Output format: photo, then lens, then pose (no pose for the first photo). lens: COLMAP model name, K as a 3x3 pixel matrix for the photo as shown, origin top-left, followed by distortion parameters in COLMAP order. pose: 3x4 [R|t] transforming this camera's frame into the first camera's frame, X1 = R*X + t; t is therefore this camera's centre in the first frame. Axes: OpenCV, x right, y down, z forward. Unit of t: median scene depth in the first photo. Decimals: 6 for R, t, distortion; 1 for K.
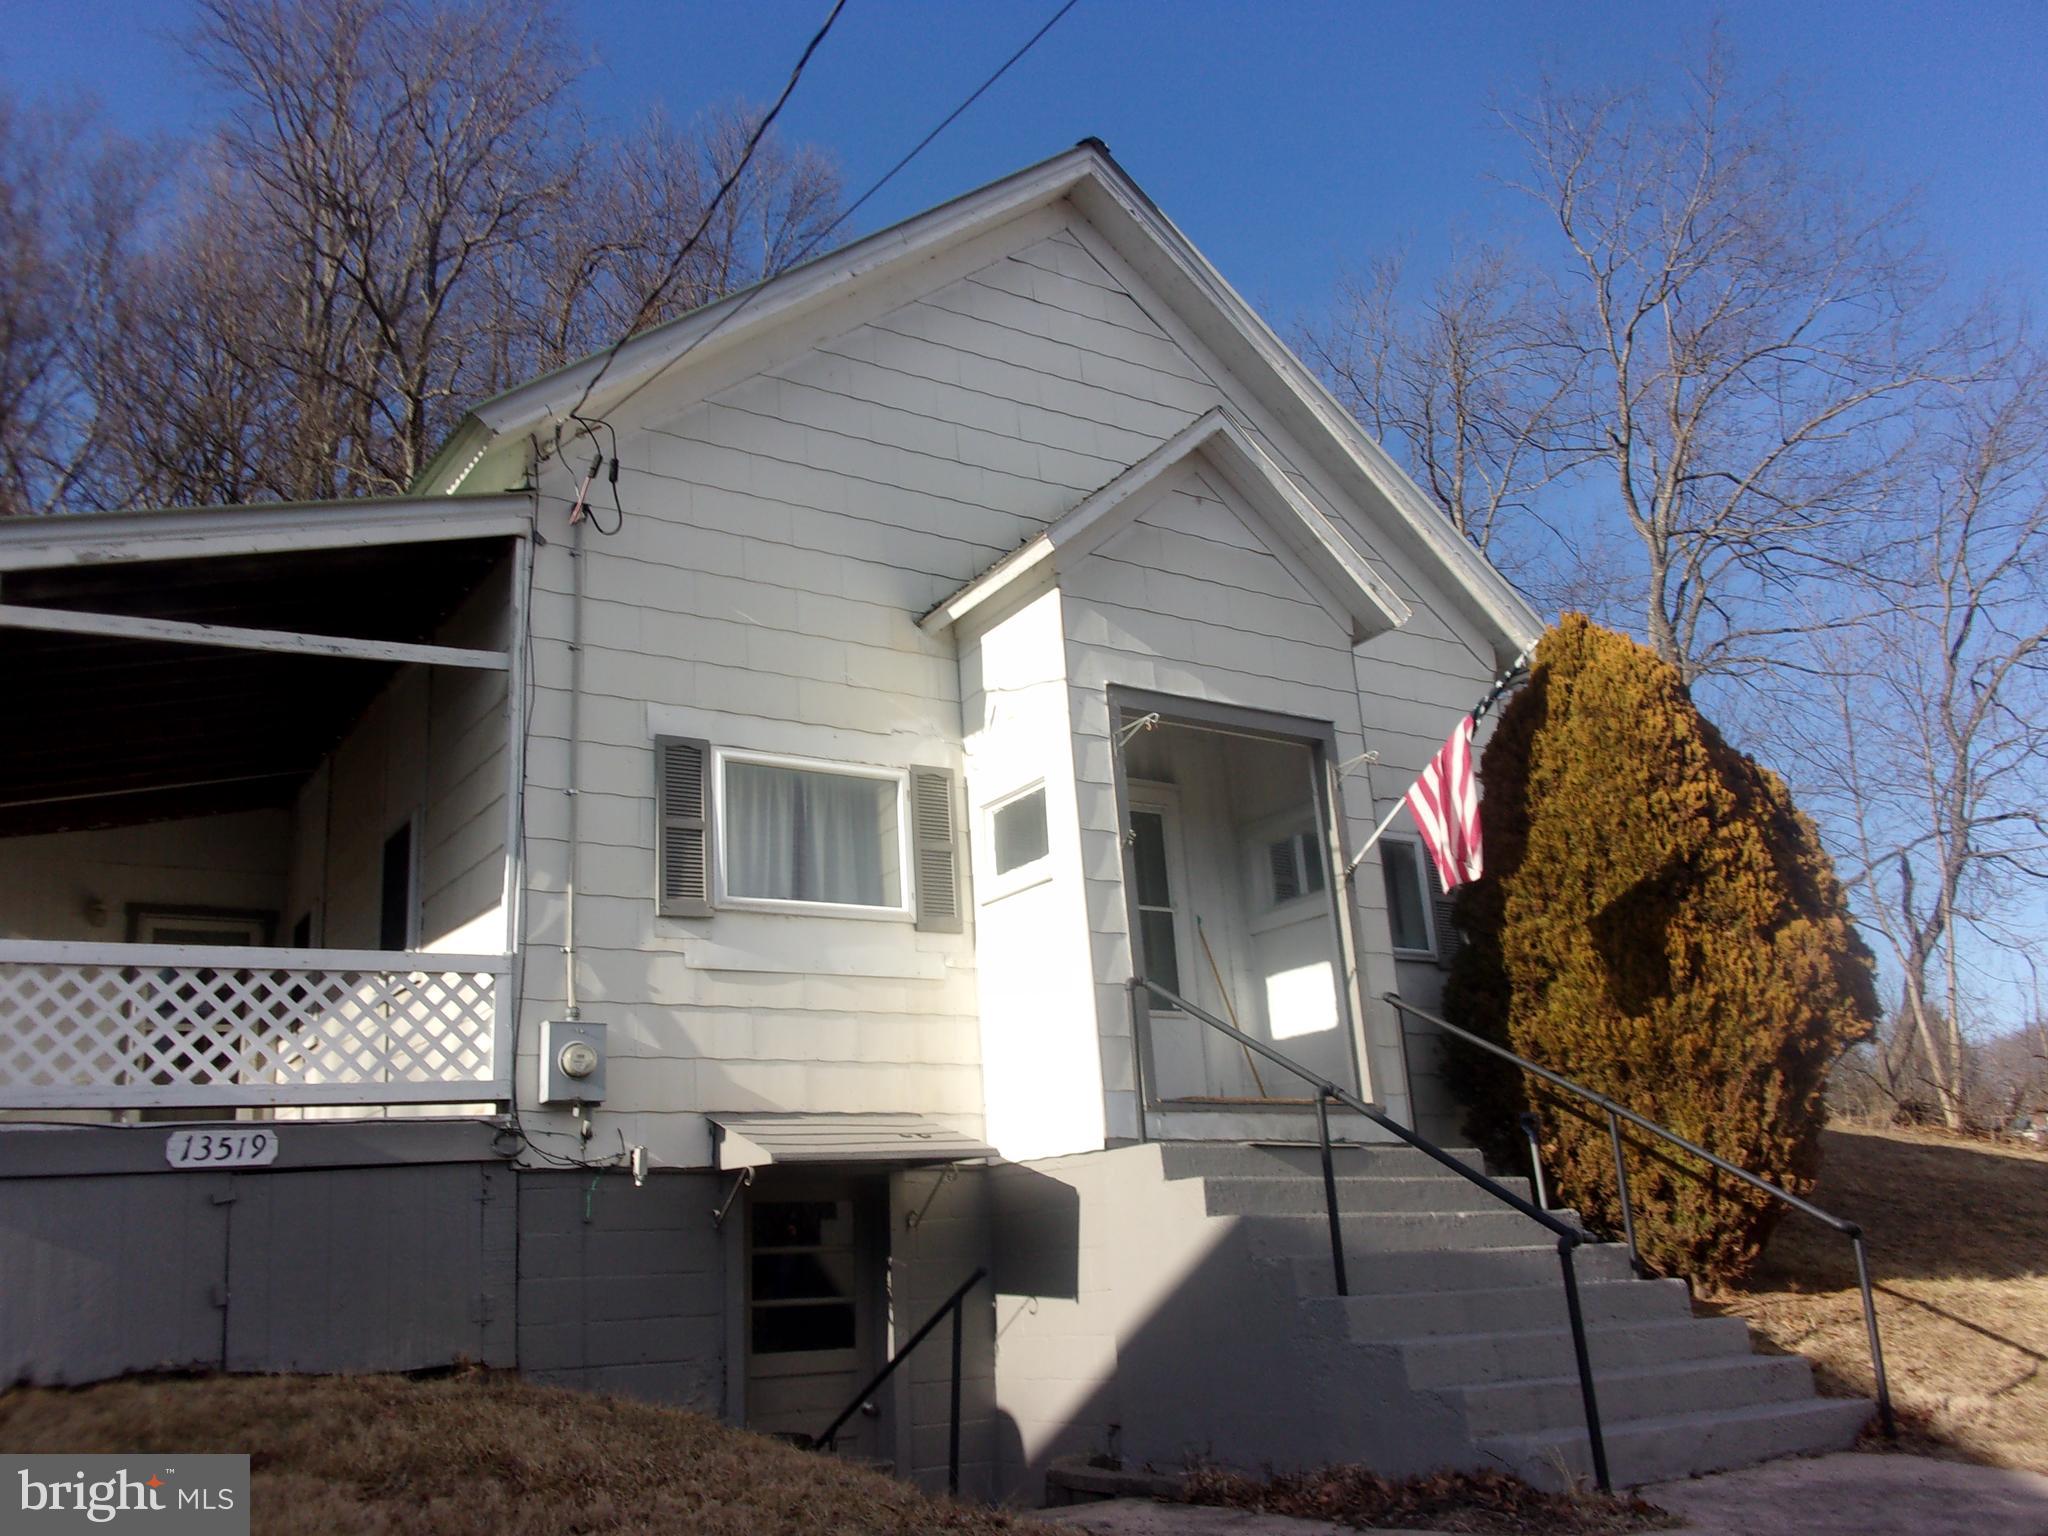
lens RADIAL K [[1666.1, 0, 962.2], [0, 1666.1, 772.4], [0, 0, 1]] dist [0.045833, 0.000533]
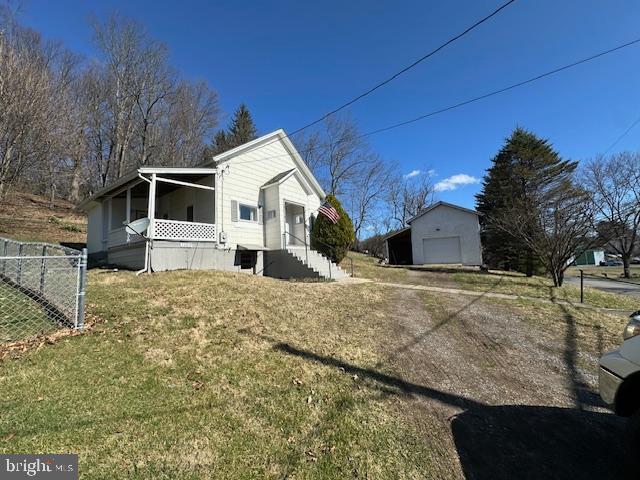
lens RADIAL K [[253.3, 0, 320.0], [0, 253.3, 240.0], [0, 0, 1]] dist [-0.000789, -0.000028]
pose [[0.929735, 0.048772, 0.364986, -0.187714], [-0.108281, 0.983578, 0.144395, -0.045978], [-0.351950, -0.173770, 0.919748, -0.309836]]
